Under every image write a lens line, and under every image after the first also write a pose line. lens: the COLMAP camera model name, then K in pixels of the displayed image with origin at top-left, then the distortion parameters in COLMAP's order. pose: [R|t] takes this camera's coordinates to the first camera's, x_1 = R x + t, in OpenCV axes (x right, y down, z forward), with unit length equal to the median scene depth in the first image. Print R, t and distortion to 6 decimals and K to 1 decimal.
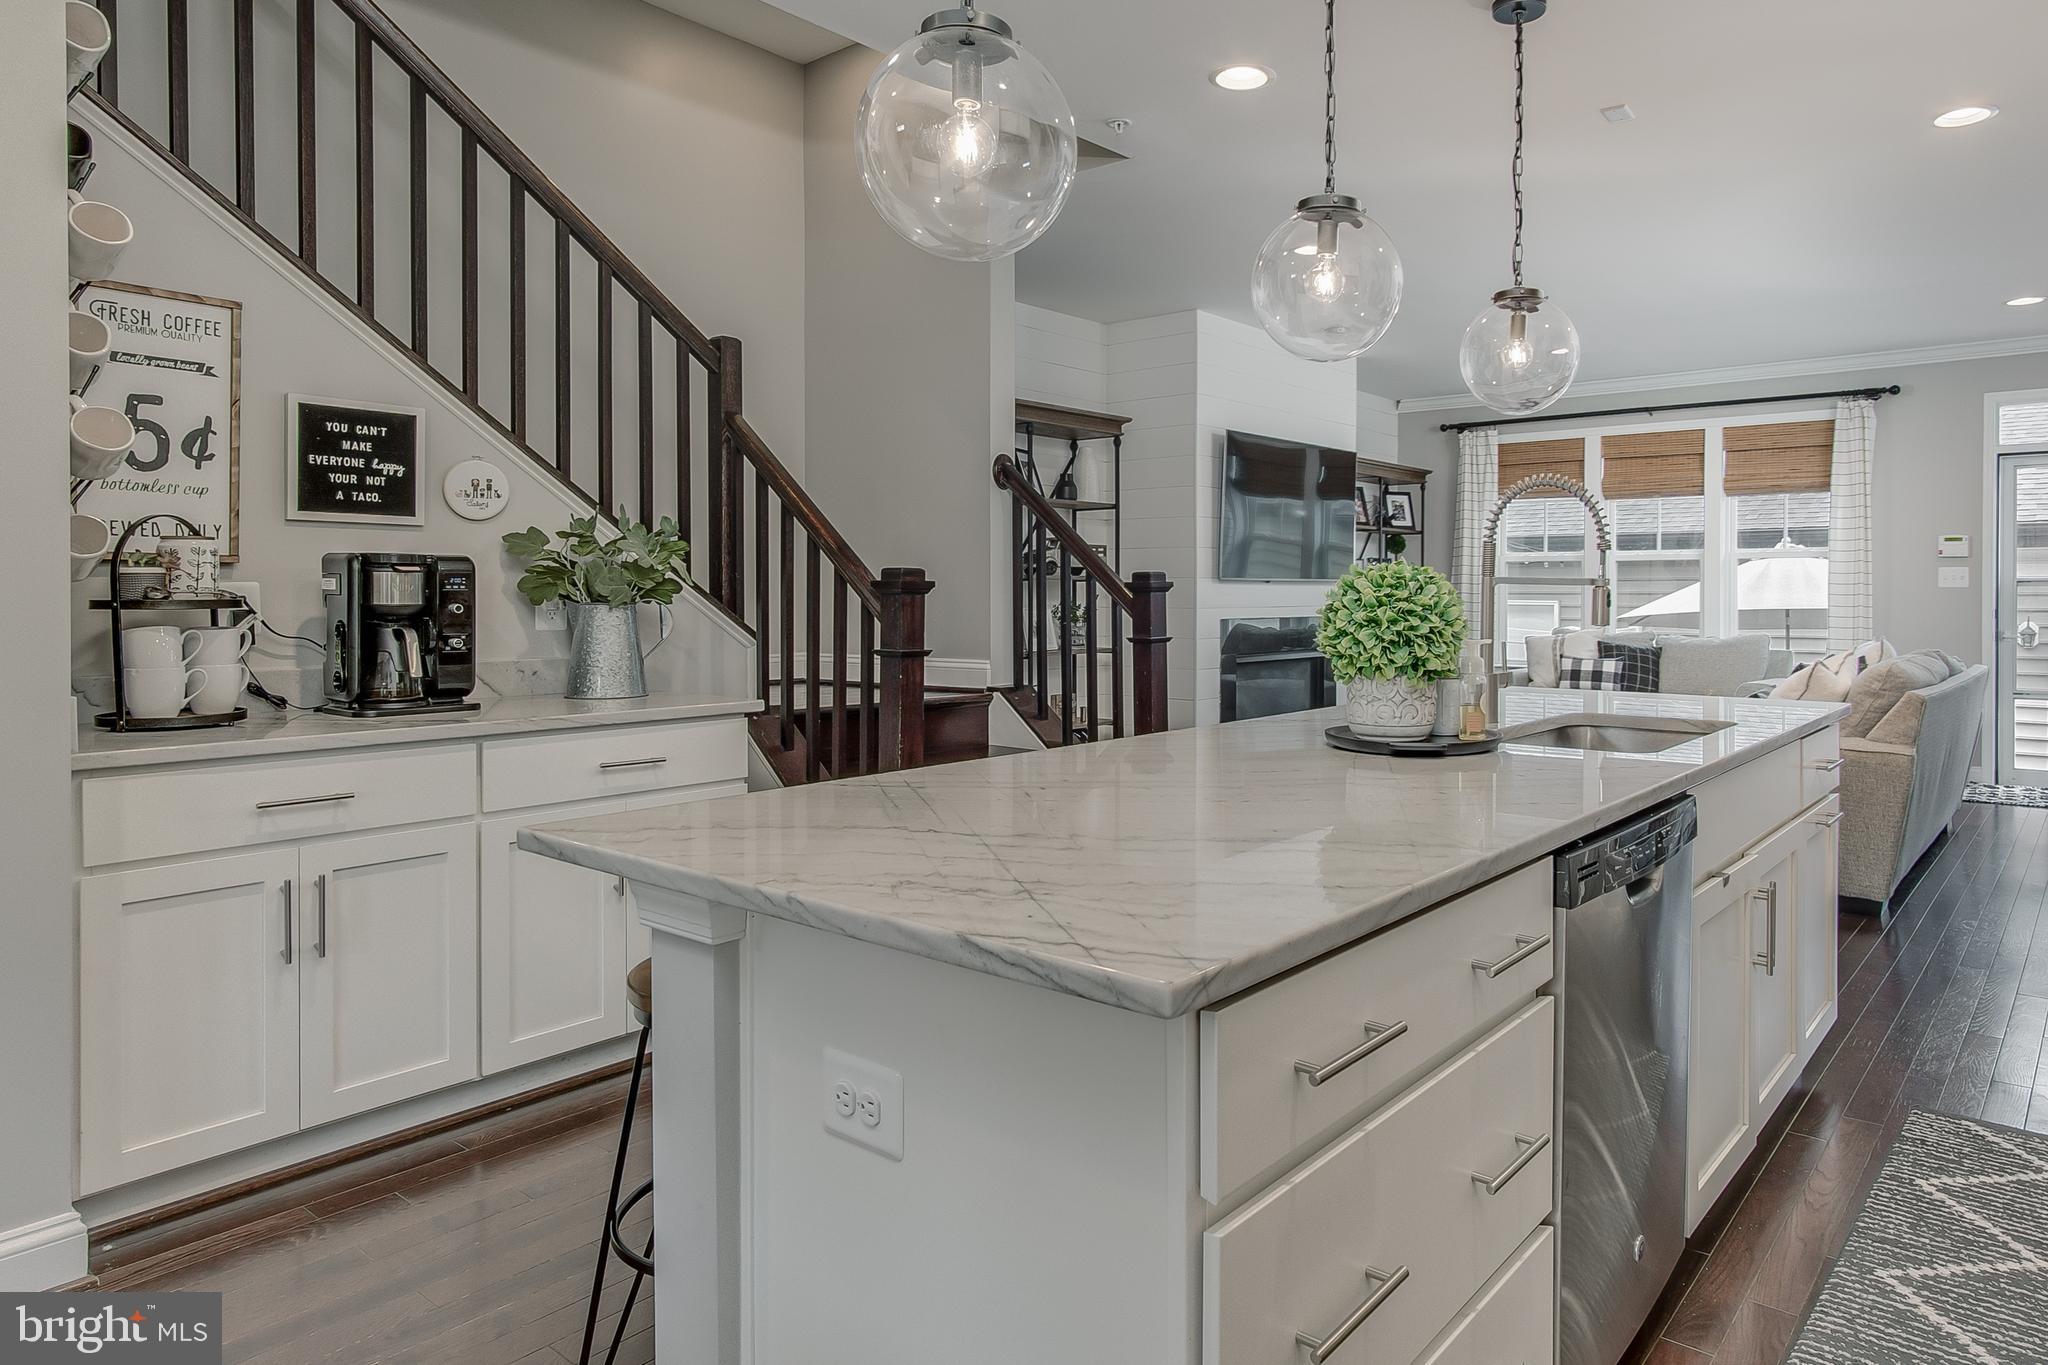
lens RADIAL K [[1257.1, 0, 1151.4], [0, 1257.1, 614.9], [0, 0, 1]] dist [-0.008191, 0.004787]
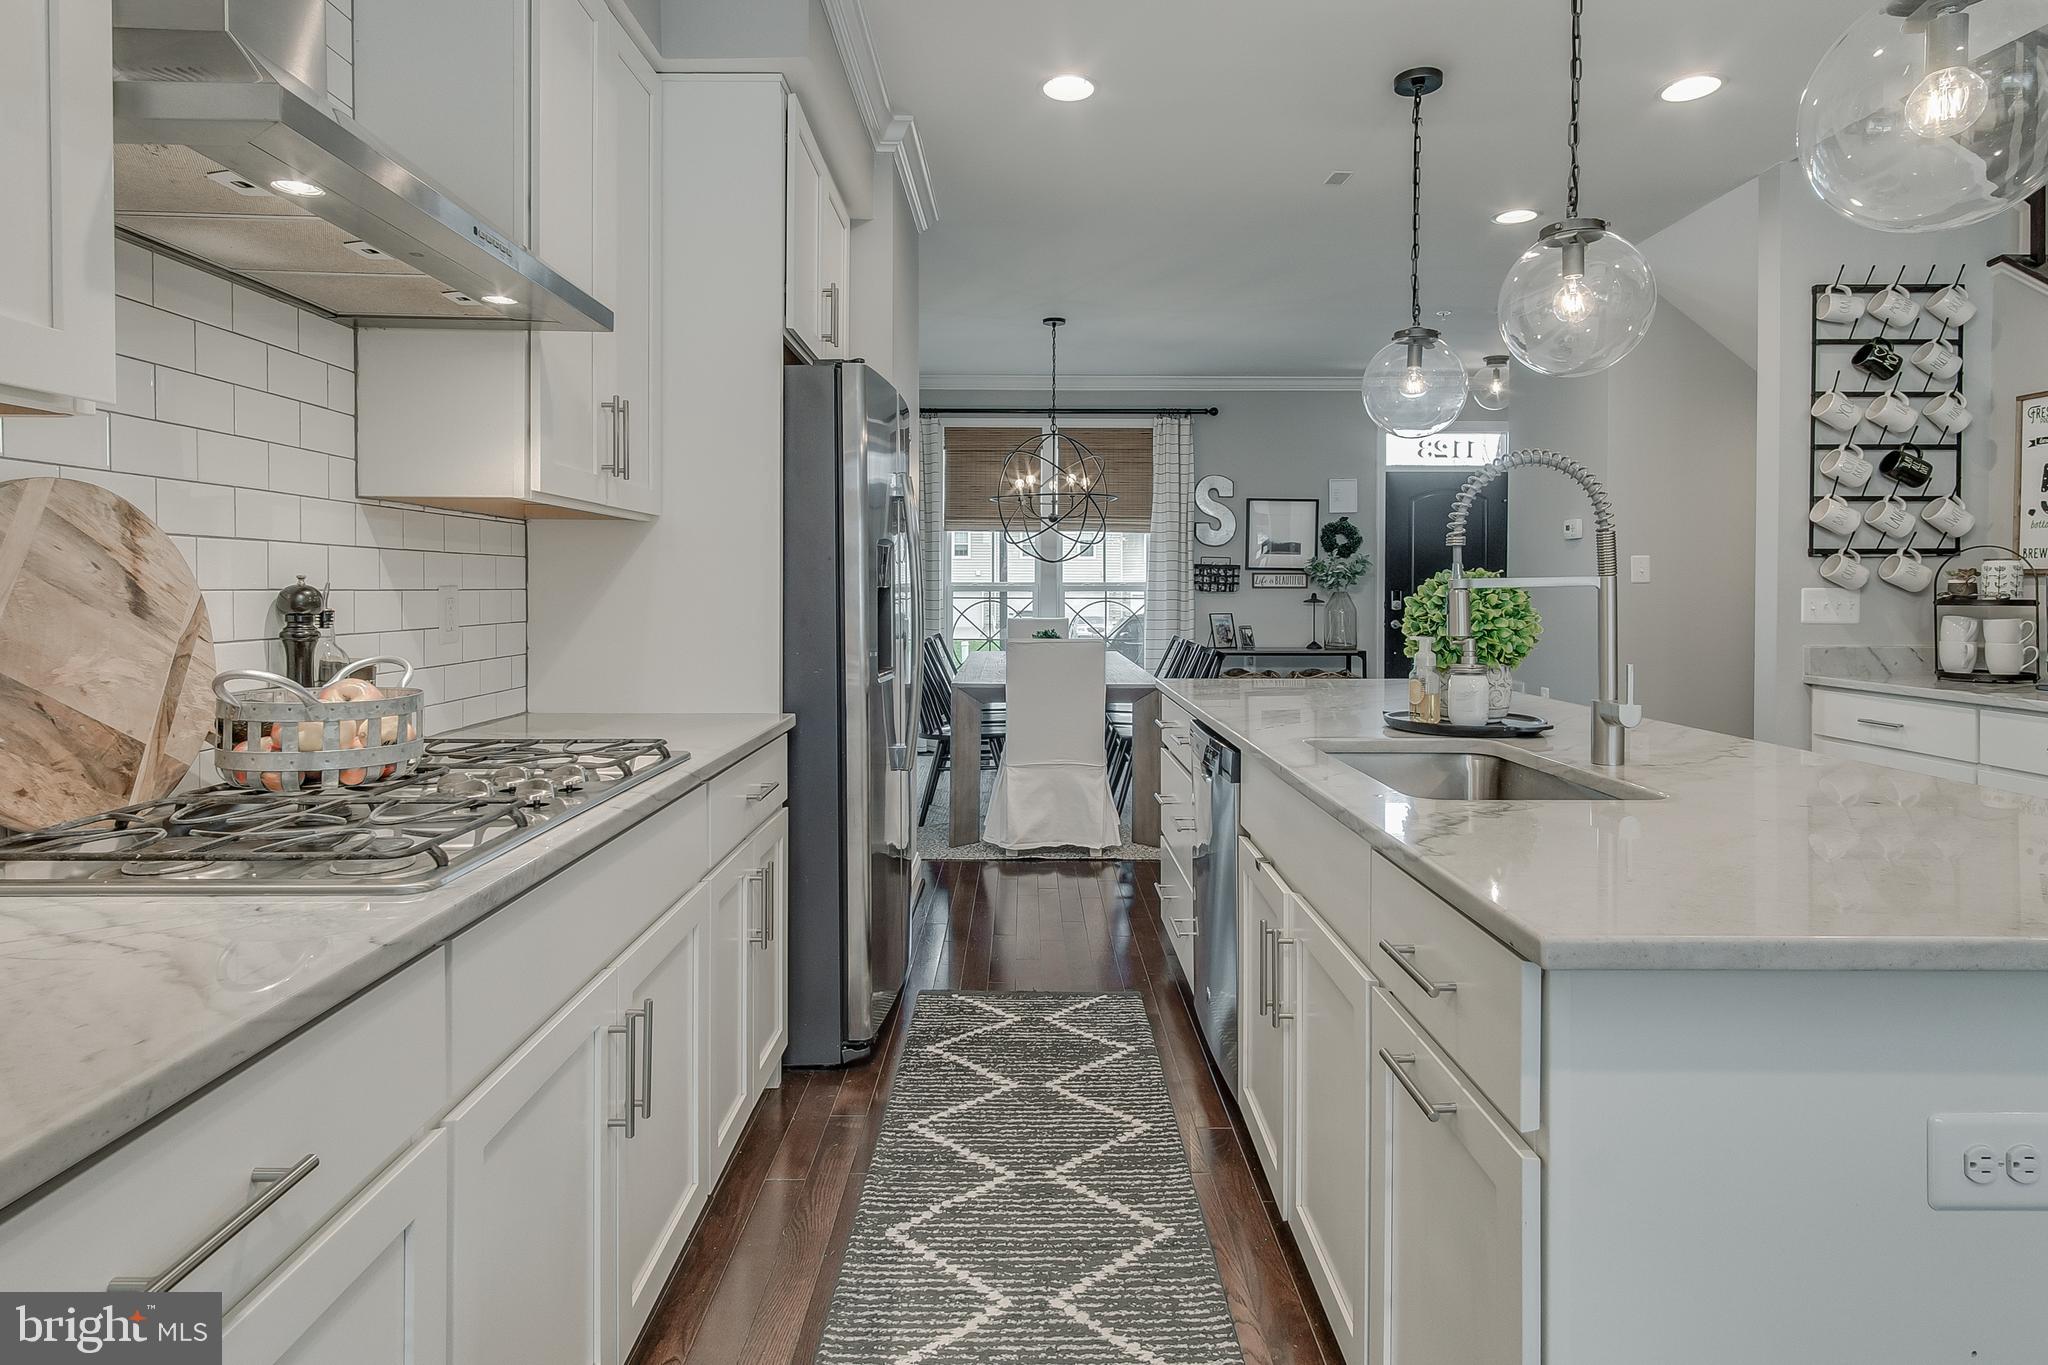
lens RADIAL K [[1118.9, 0, 1027.2], [0, 1118.9, 604.4], [0, 0, 1]] dist [0.003288, 0.002012]
pose [[-0.777102, 0.006577, -0.629341, 0.952891], [-0.012791, 0.999574, 0.026240, -0.025429], [0.629245, 0.028441, -0.776686, 1.233710]]
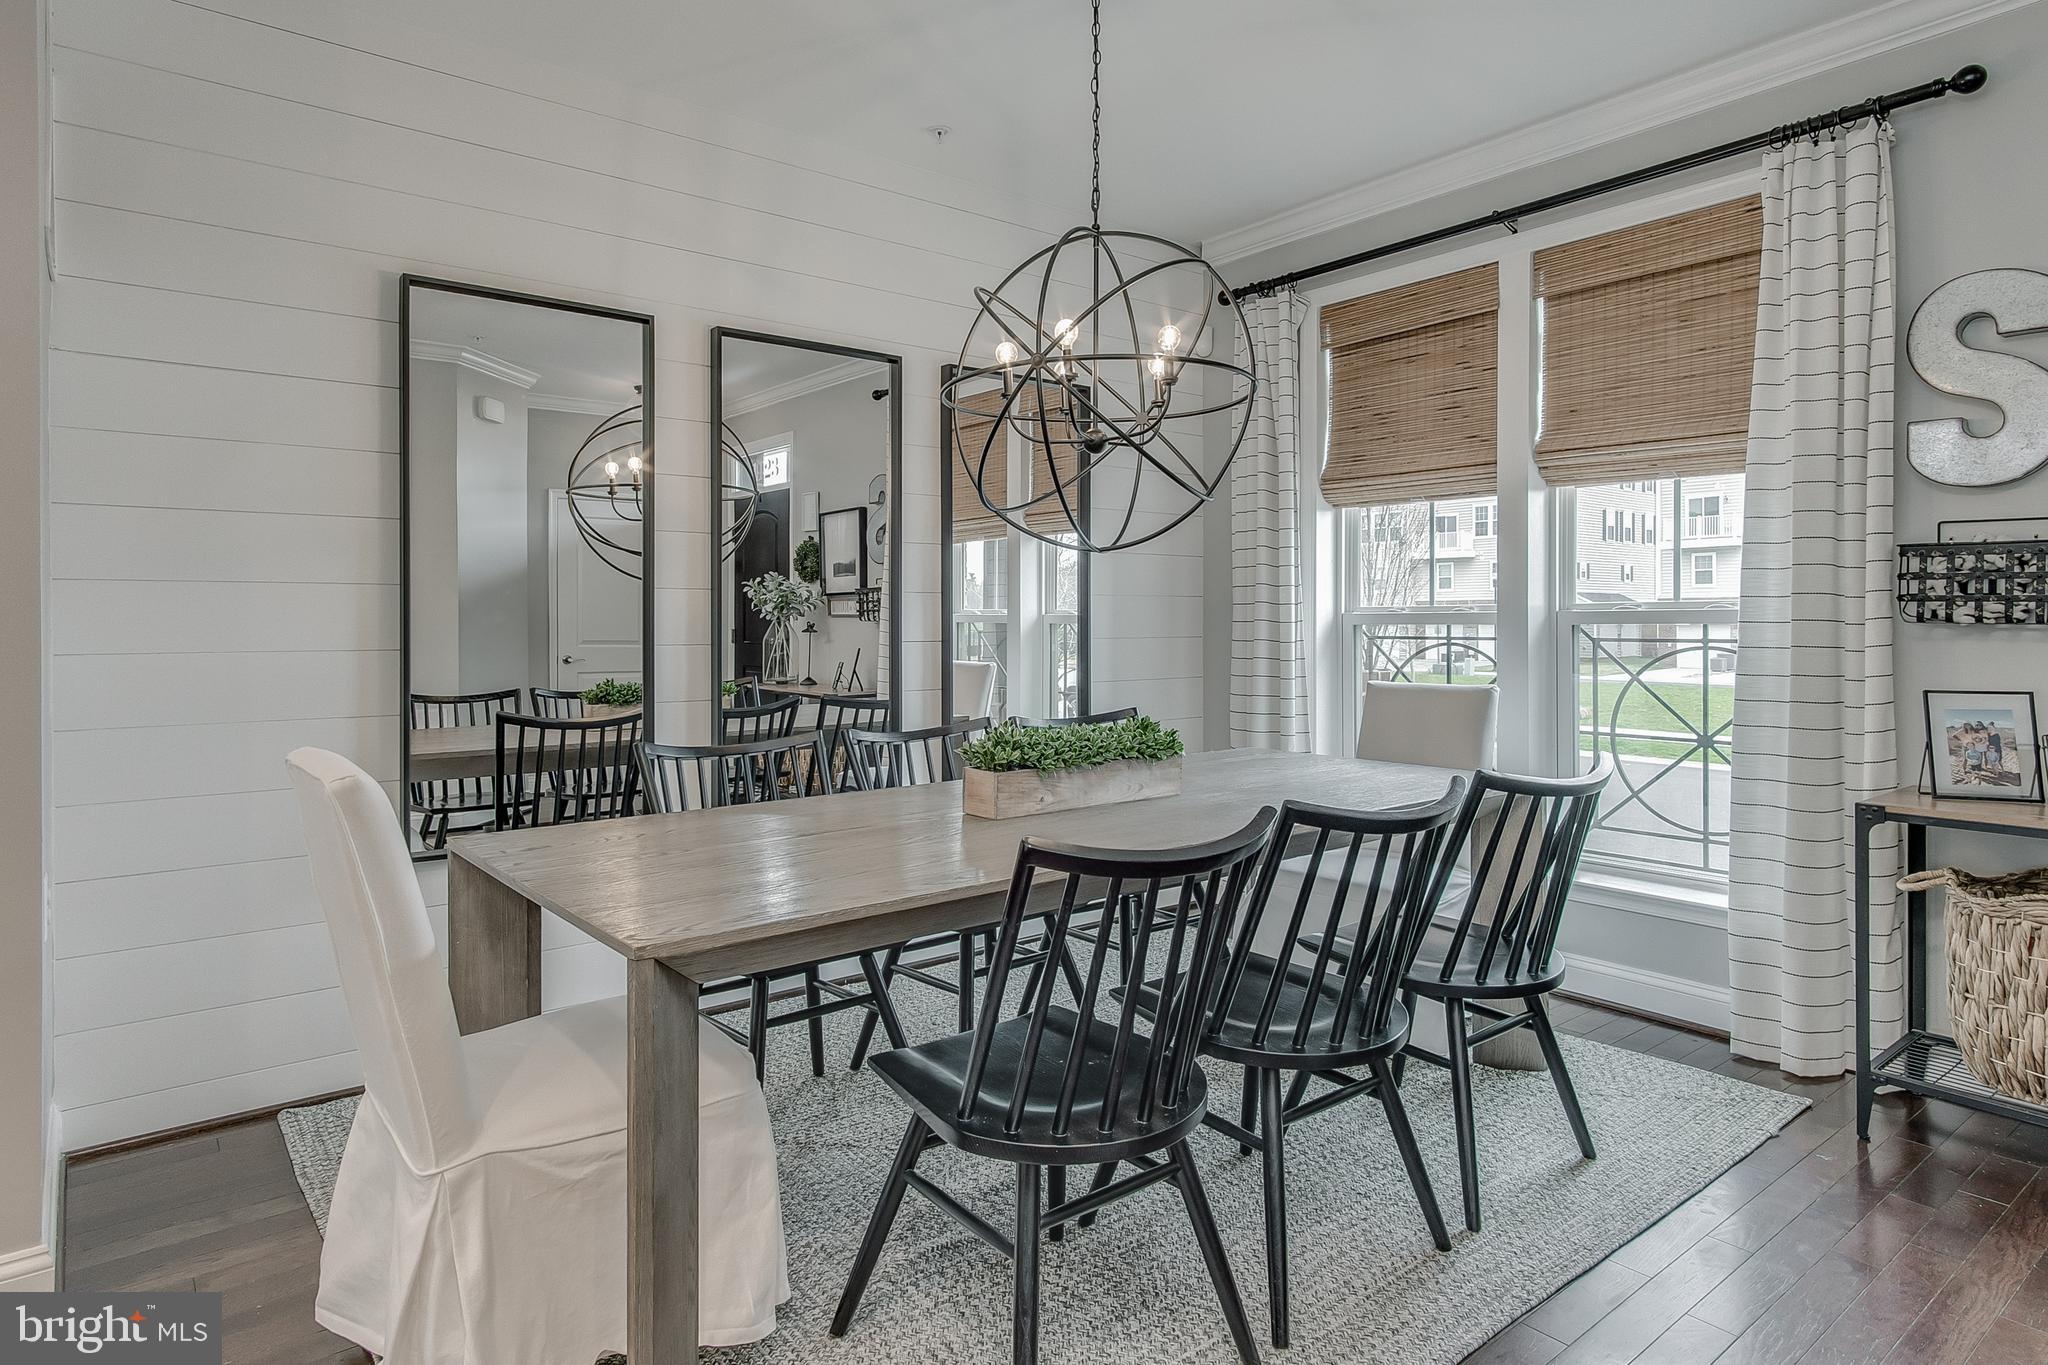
lens RADIAL K [[1154.5, 0, 1038.1], [0, 1154.5, 628.7], [0, 0, 1]] dist [0.002680, 0.002052]
pose [[-0.974968, -0.000223, 0.222347, -0.602327], [0.004272, 0.999796, 0.019733, -0.008140], [-0.222306, 0.020189, -0.974768, 0.472031]]
